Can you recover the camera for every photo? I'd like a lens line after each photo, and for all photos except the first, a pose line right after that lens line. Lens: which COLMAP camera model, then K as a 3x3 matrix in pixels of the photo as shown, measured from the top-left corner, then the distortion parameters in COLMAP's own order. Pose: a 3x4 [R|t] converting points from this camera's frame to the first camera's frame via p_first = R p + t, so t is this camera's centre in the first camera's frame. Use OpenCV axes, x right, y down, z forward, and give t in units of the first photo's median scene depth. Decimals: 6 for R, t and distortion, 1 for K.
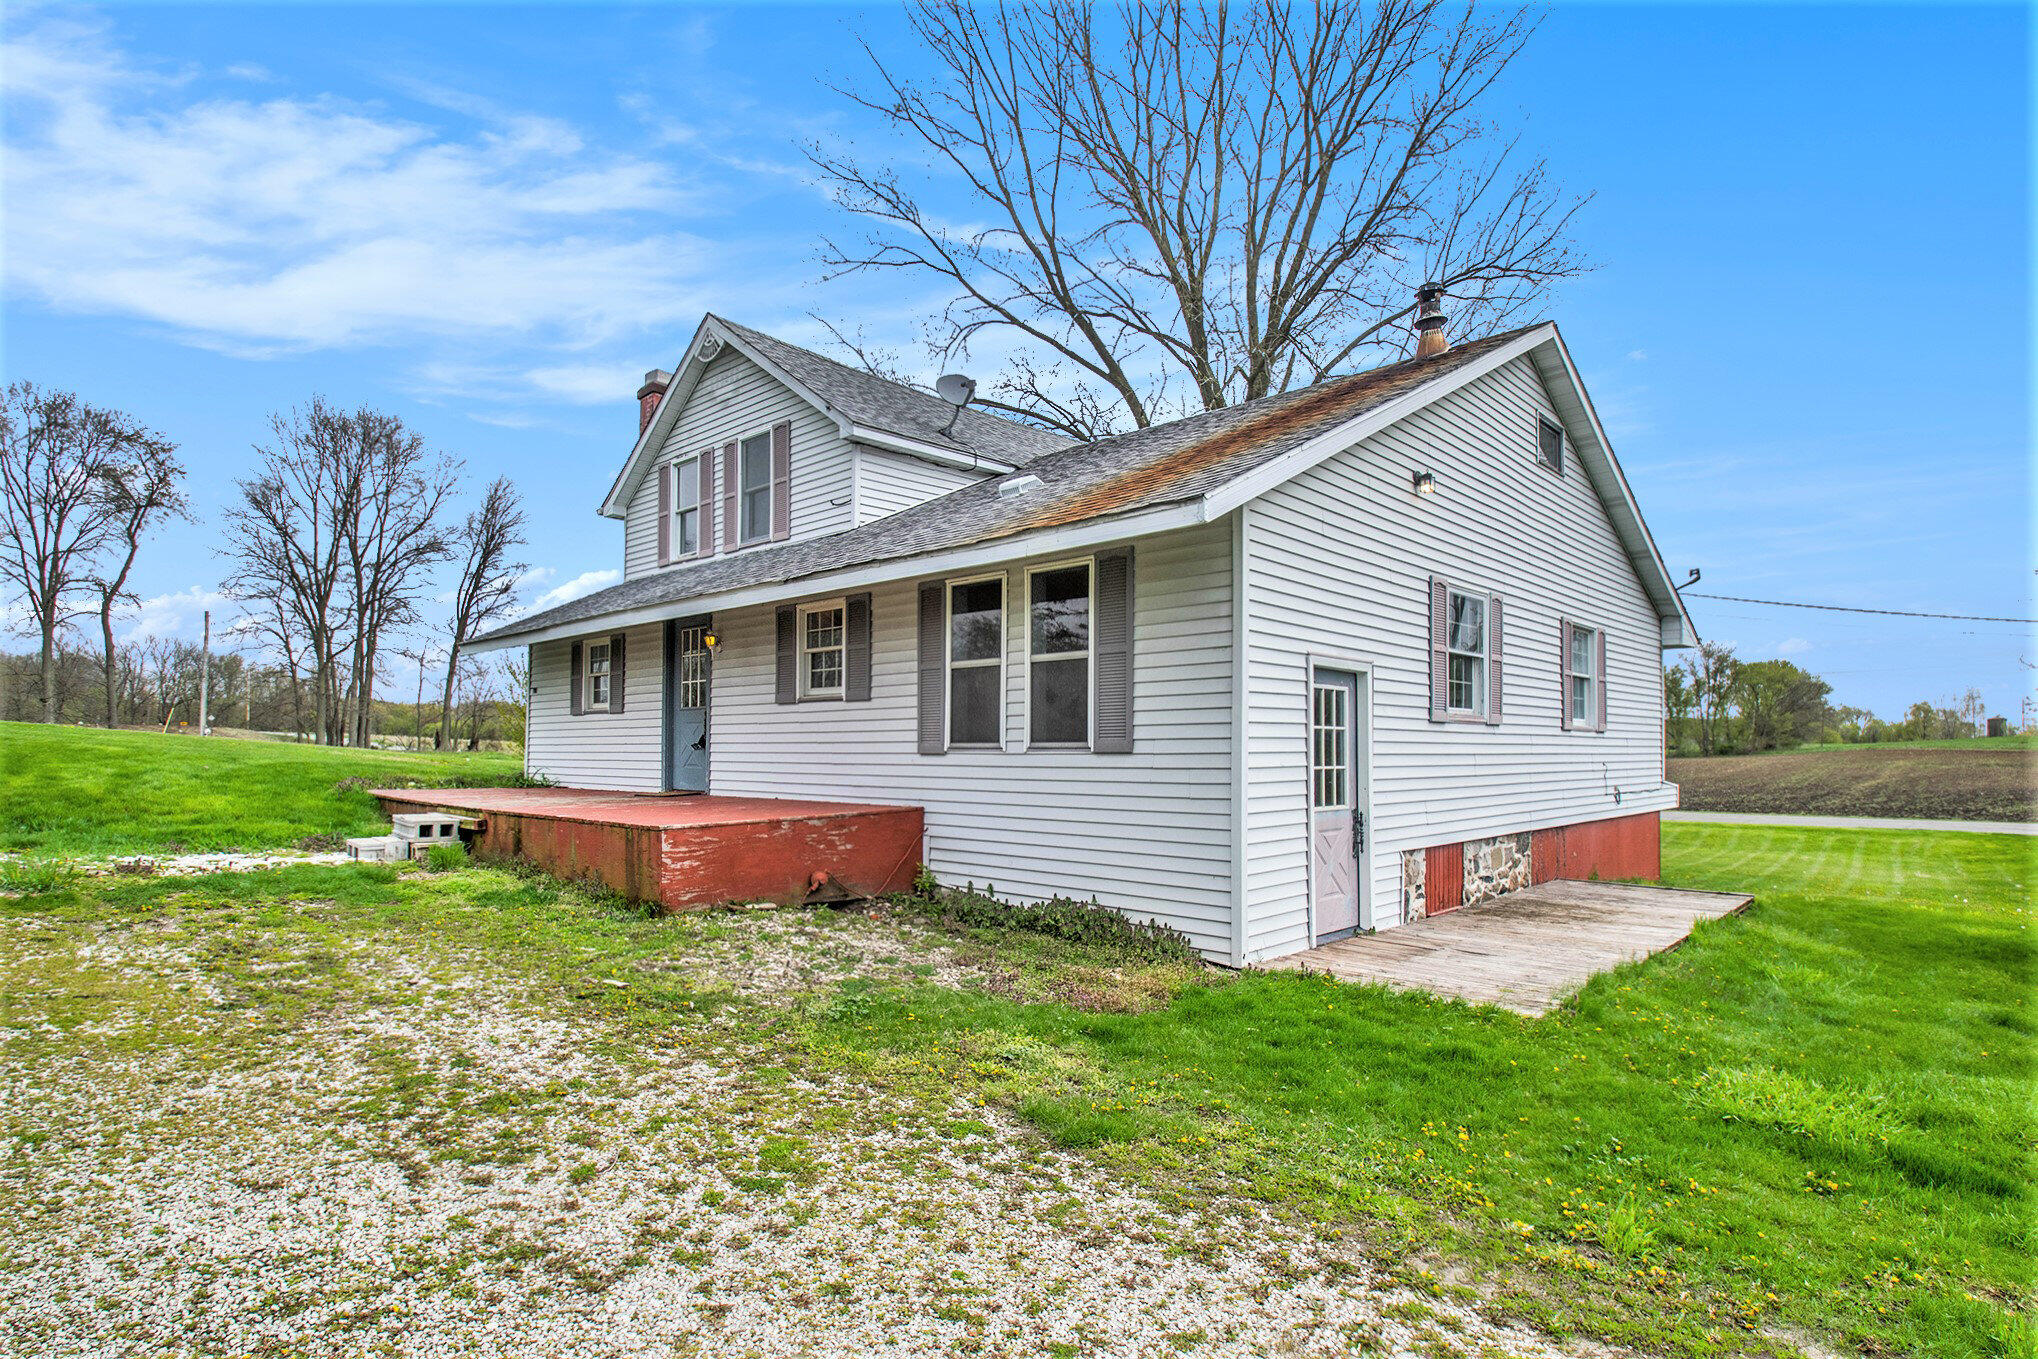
lens RADIAL K [[1028.8, 0, 1020.6], [0, 1028.8, 741.2], [0, 0, 1]] dist [-0.000419, 0.000005]
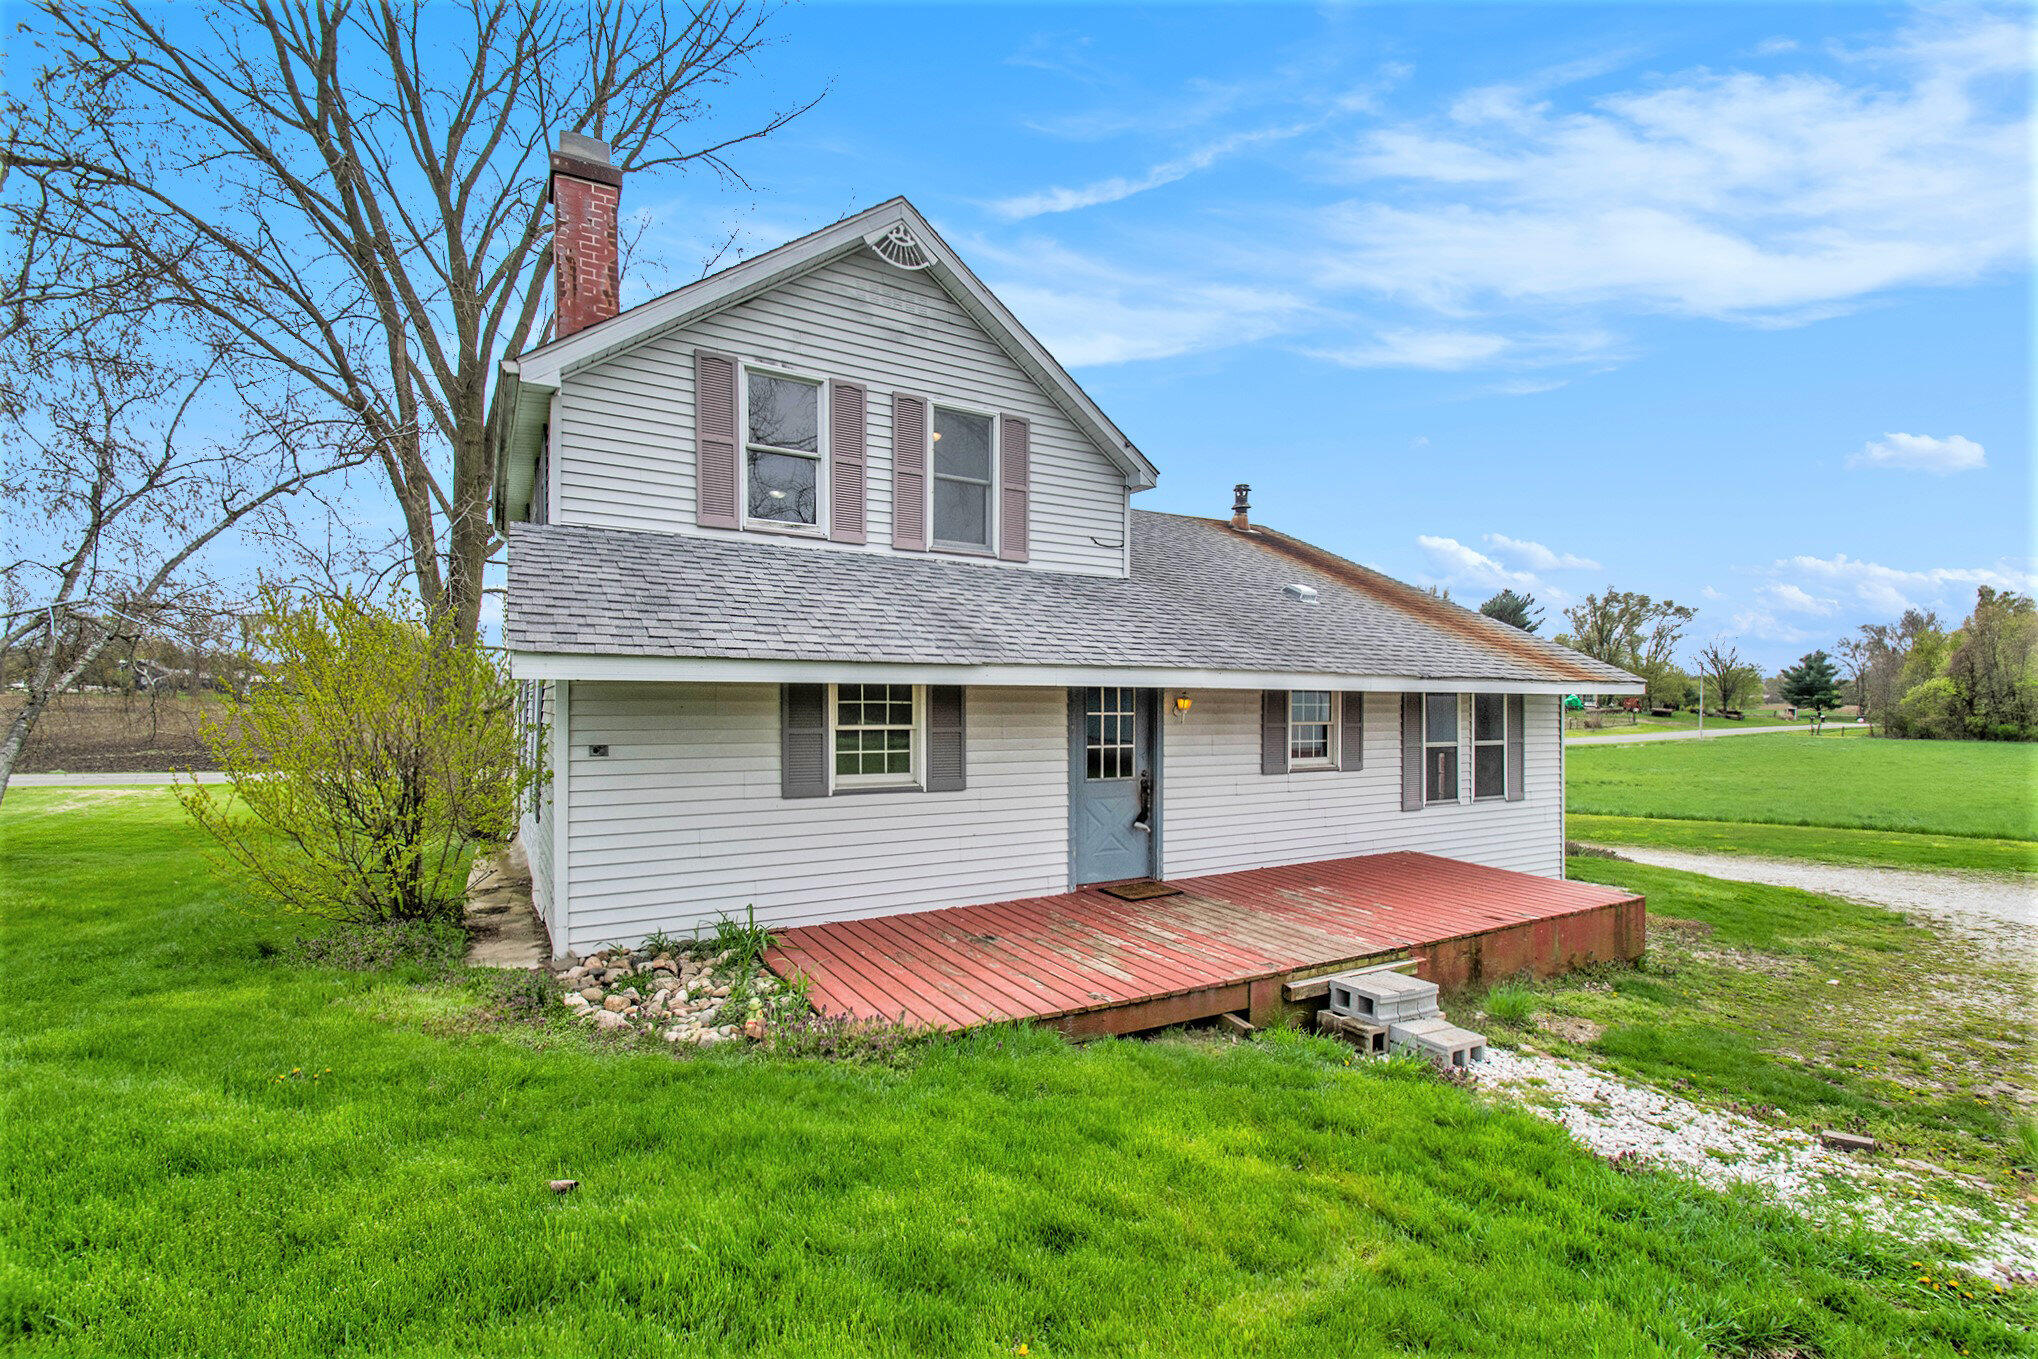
lens RADIAL K [[901.3, 0, 1019.0], [0, 901.3, 679.5], [0, 0, 1]] dist [0.000072, -0.000003]
pose [[0.259913, 0.017649, 0.965471, -1.363211], [-0.015246, 0.999783, -0.014172, -0.134668], [-0.965512, -0.011036, 0.260126, 1.197778]]
